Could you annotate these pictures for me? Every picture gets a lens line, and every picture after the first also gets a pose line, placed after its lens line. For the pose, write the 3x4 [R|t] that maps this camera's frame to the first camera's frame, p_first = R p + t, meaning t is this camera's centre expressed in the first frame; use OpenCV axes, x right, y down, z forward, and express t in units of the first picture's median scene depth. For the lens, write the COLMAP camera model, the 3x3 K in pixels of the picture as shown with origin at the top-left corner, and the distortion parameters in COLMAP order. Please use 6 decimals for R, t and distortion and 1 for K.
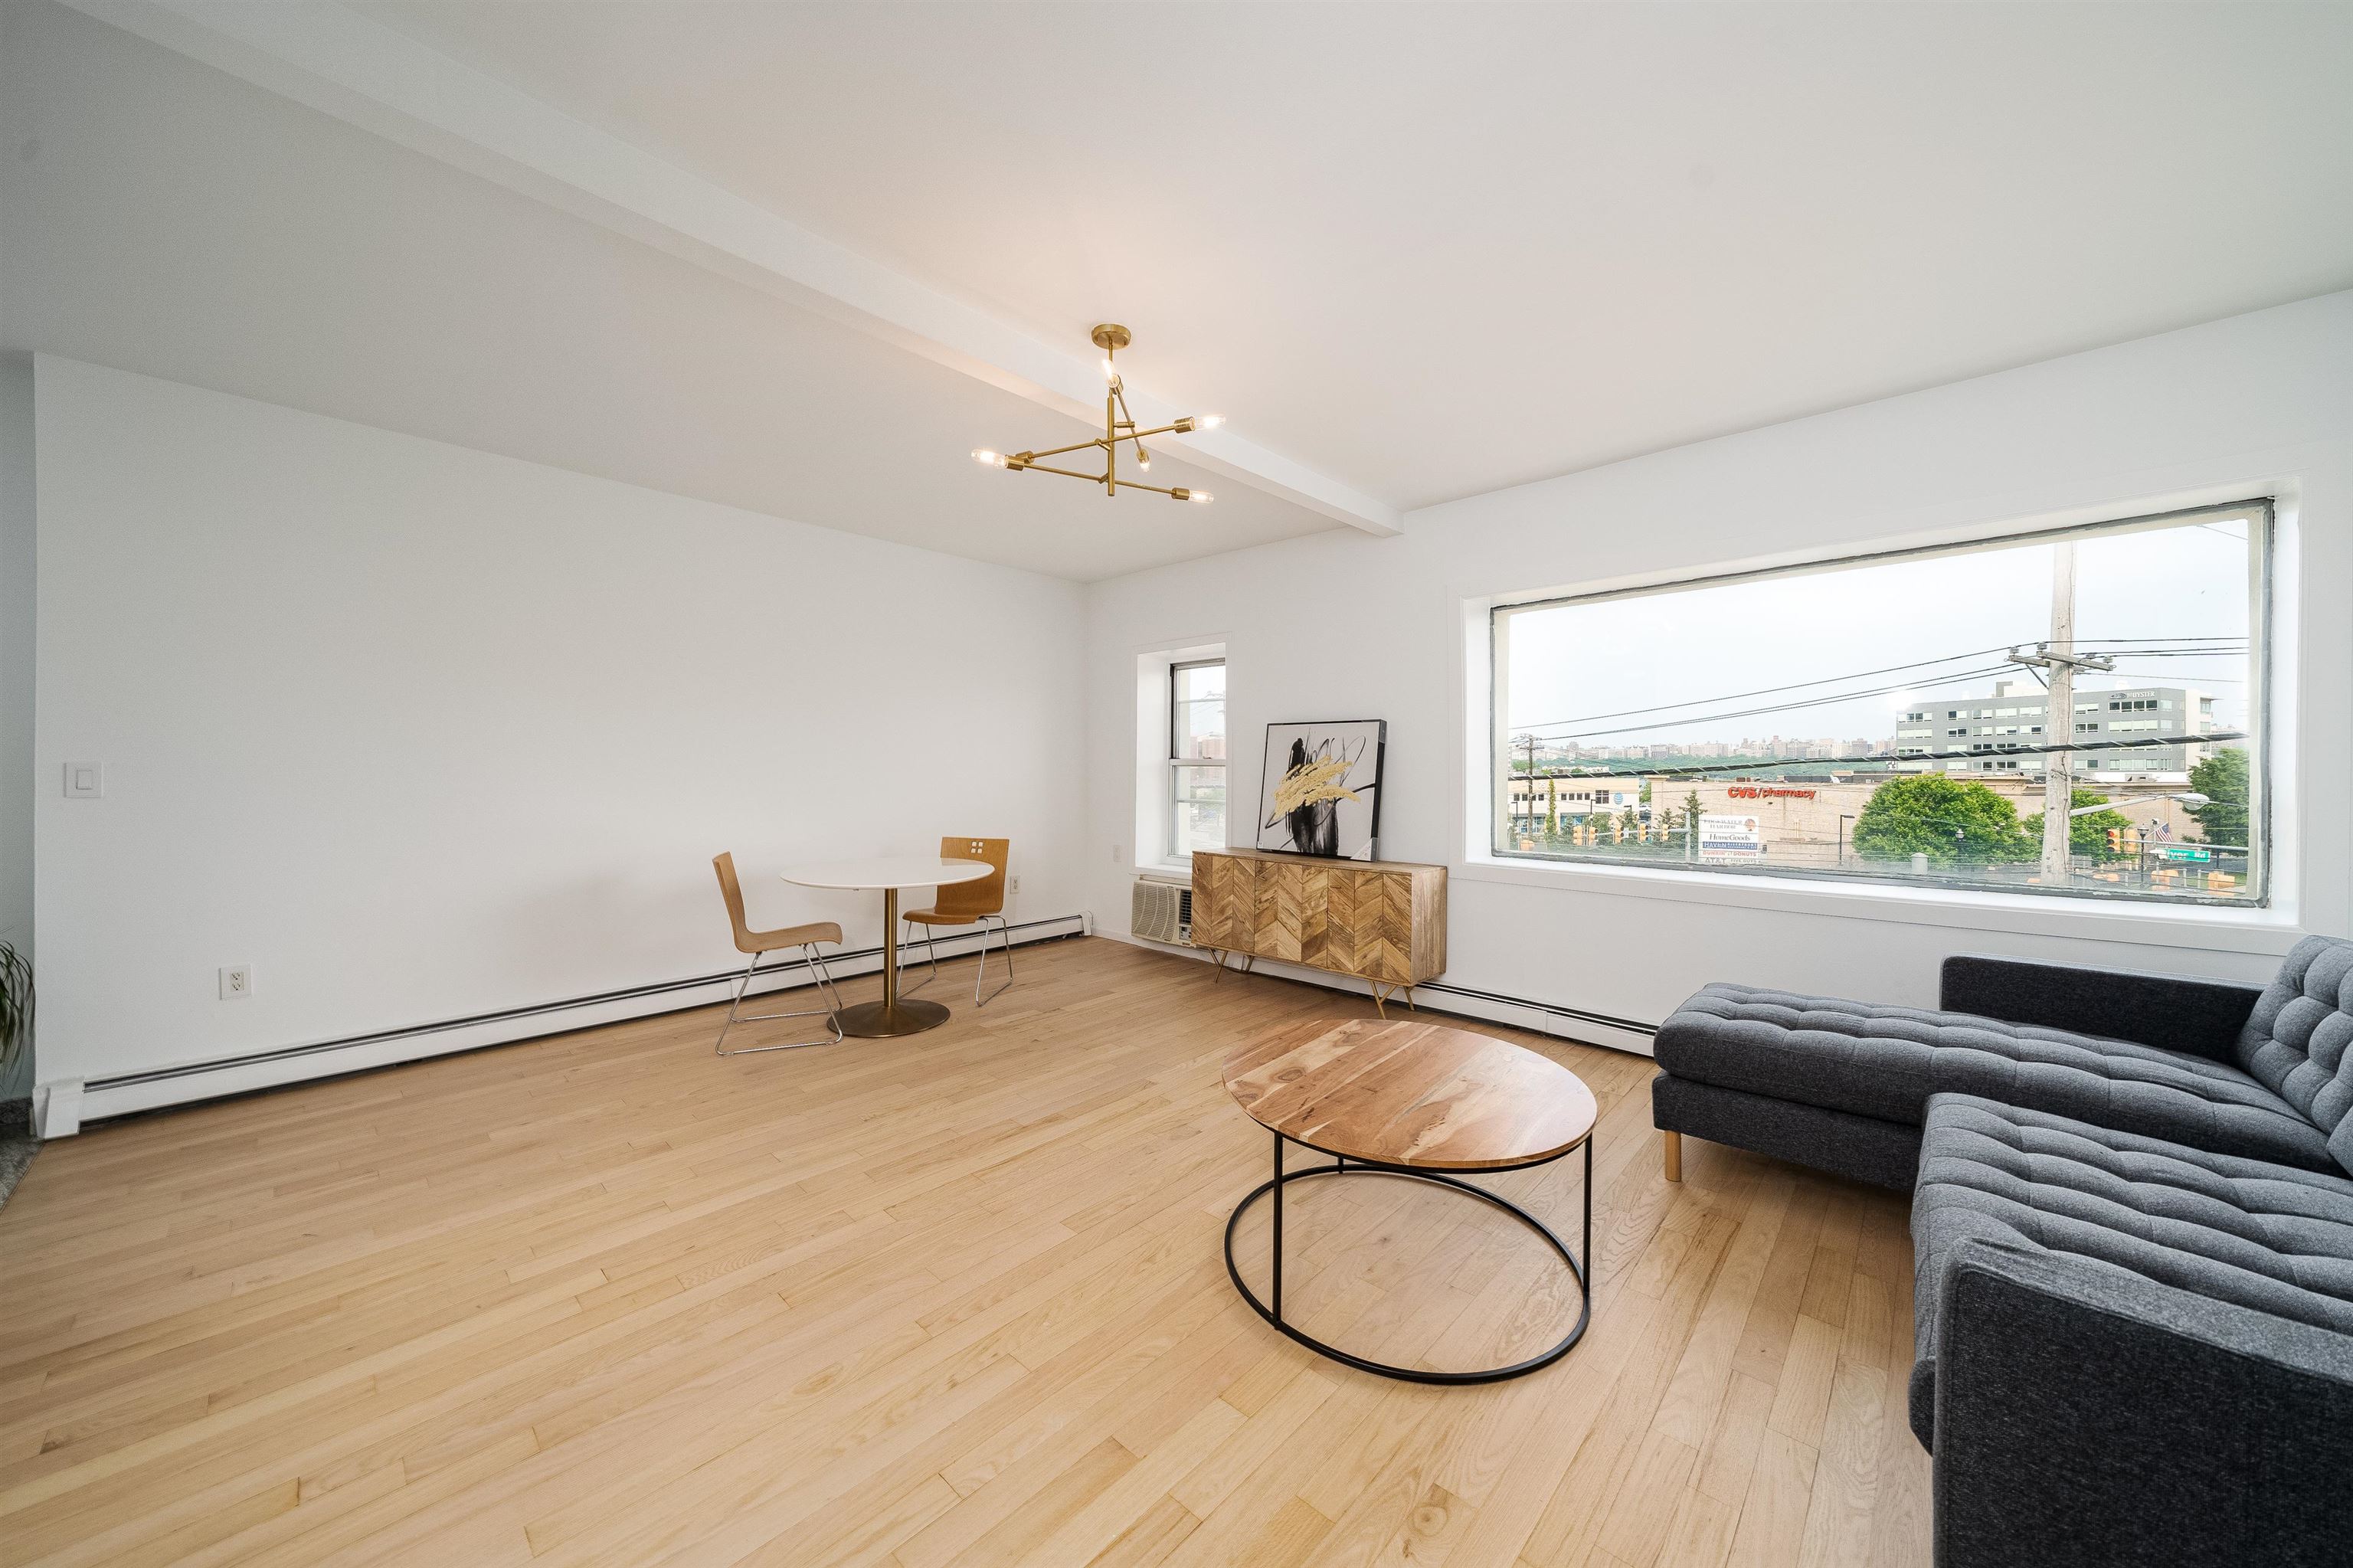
lens RADIAL K [[830.4, 0, 1179.6], [0, 830.4, 767.1], [0, 0, 1]] dist [-0.007062, -0.000029]
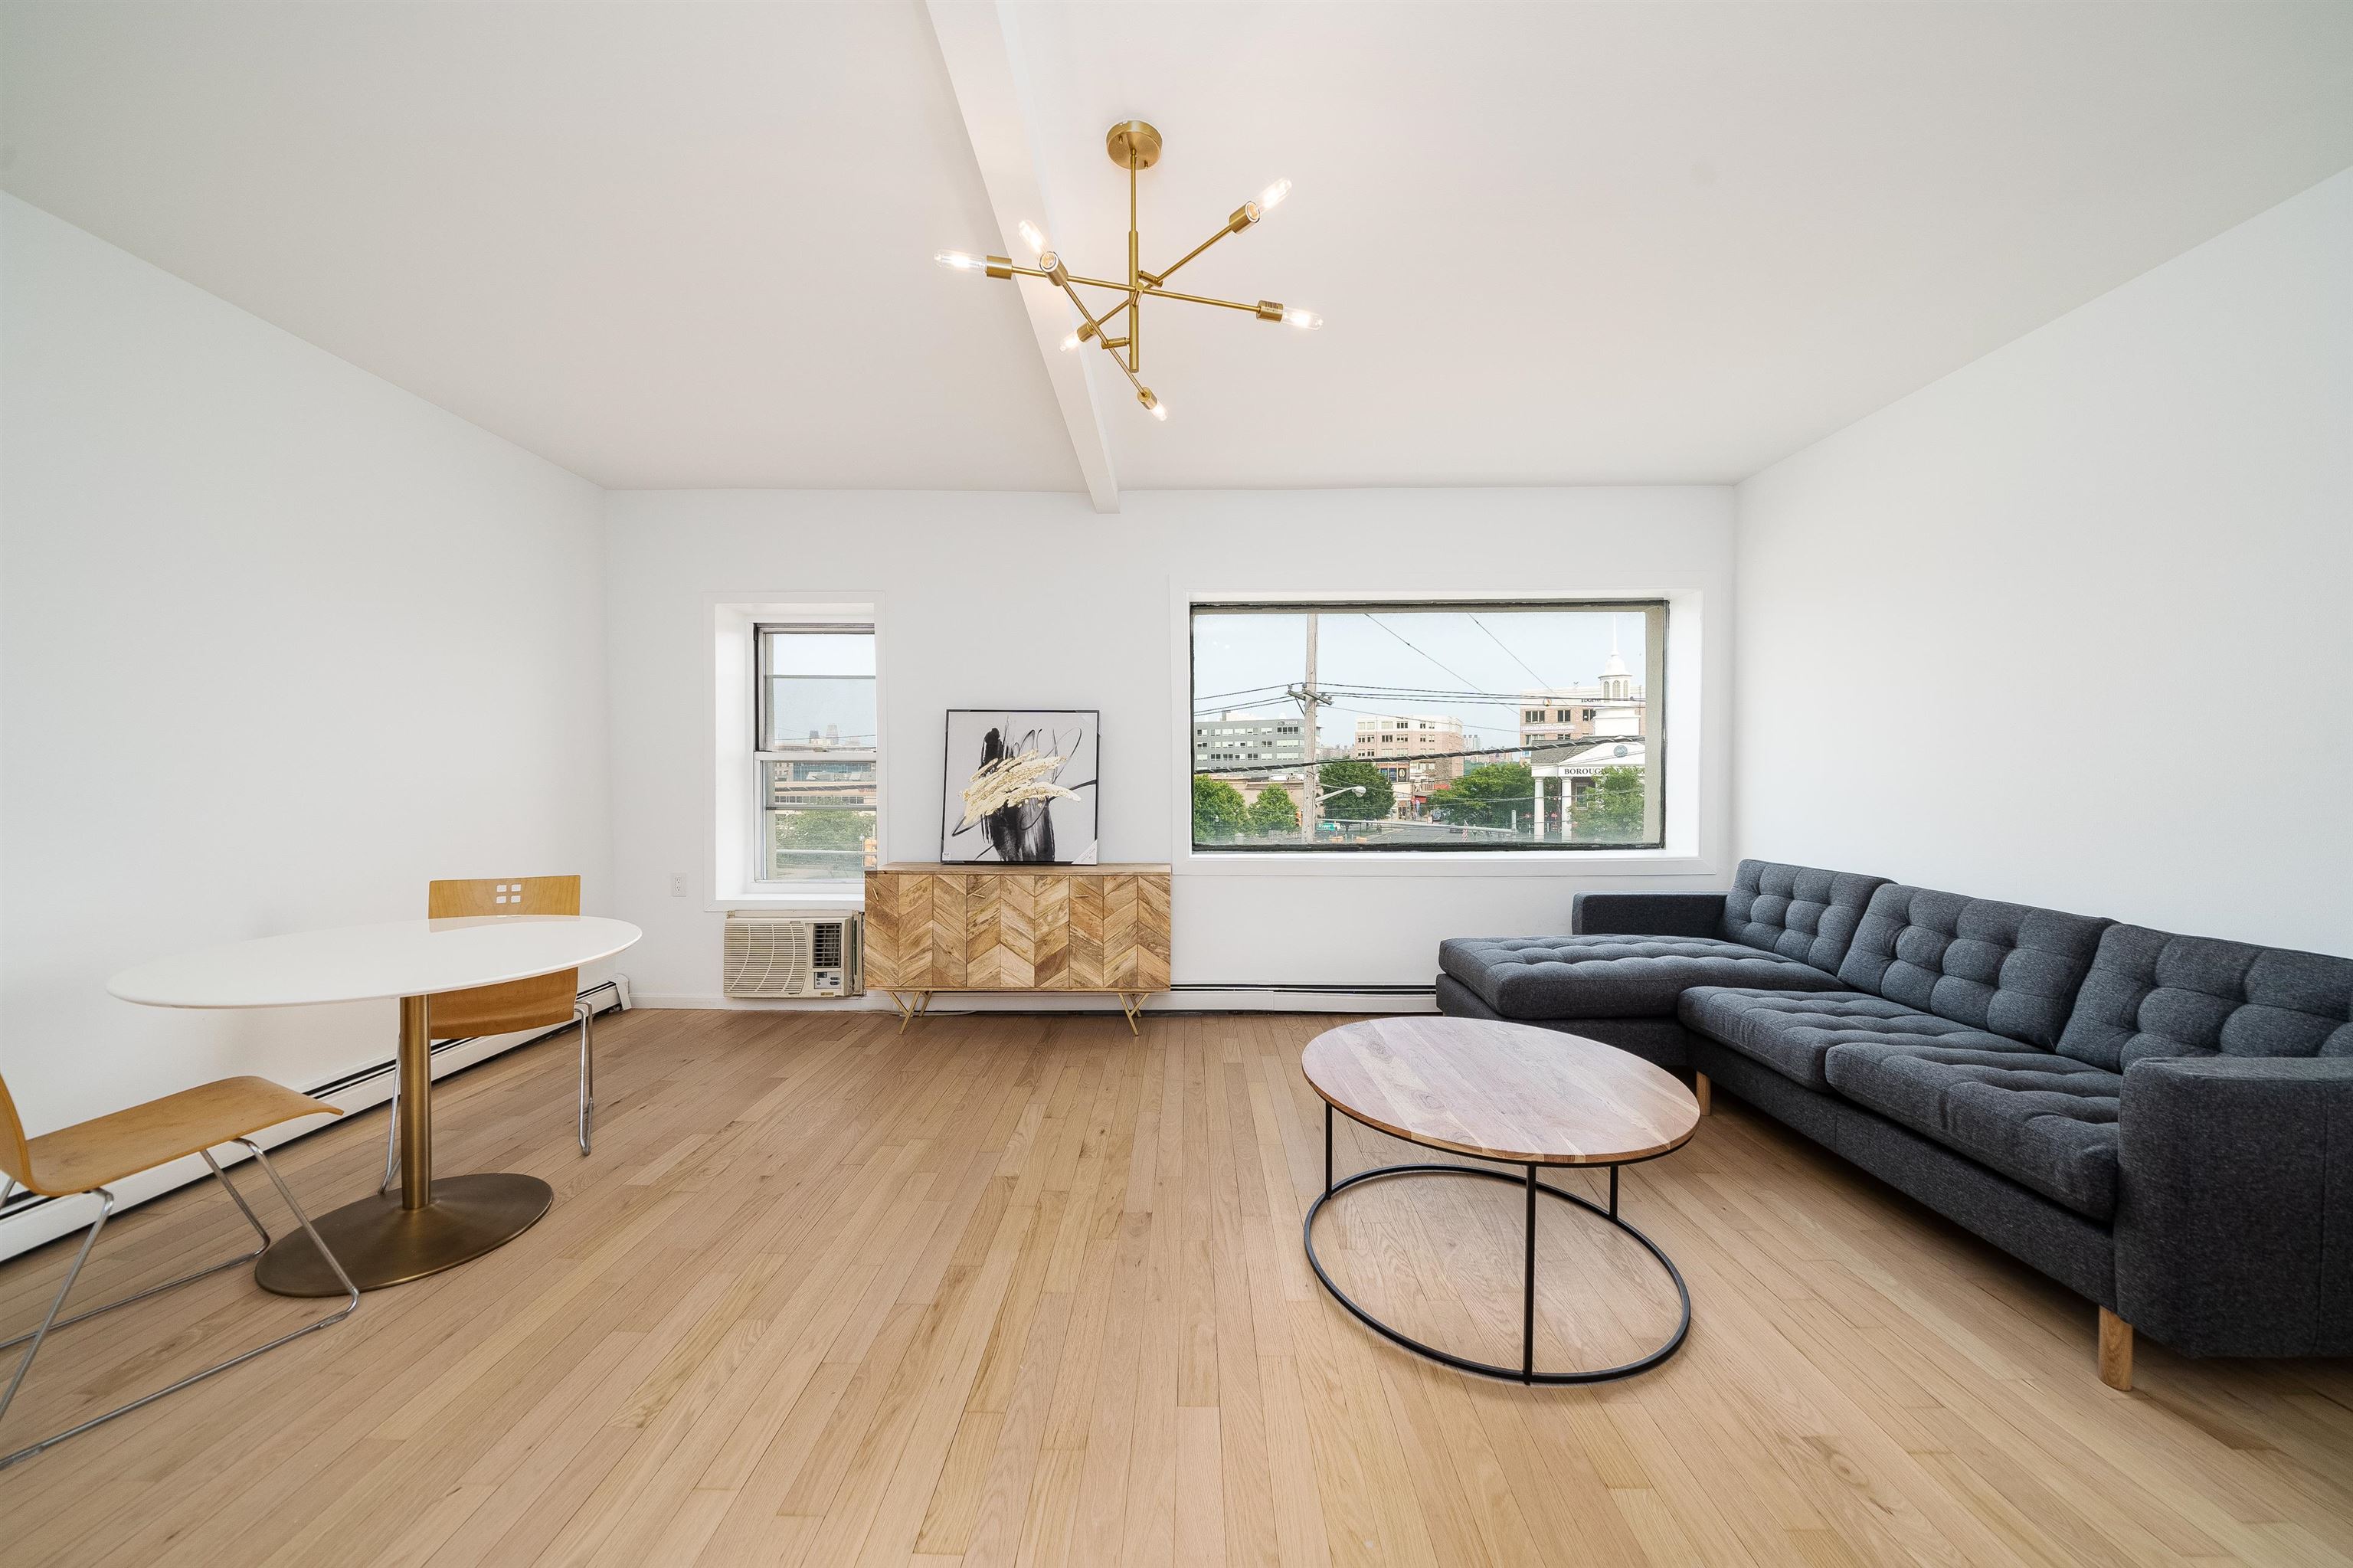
lens RADIAL K [[830.4, 0, 1189.1], [0, 830.4, 781.7], [0, 0, 1]] dist [-0.007062, -0.000029]
pose [[0.731378, -0.008976, 0.681913, -0.305778], [0.000082, 0.999915, 0.013074, 0.009579], [-0.681972, -0.009506, 0.731317, 0.250243]]
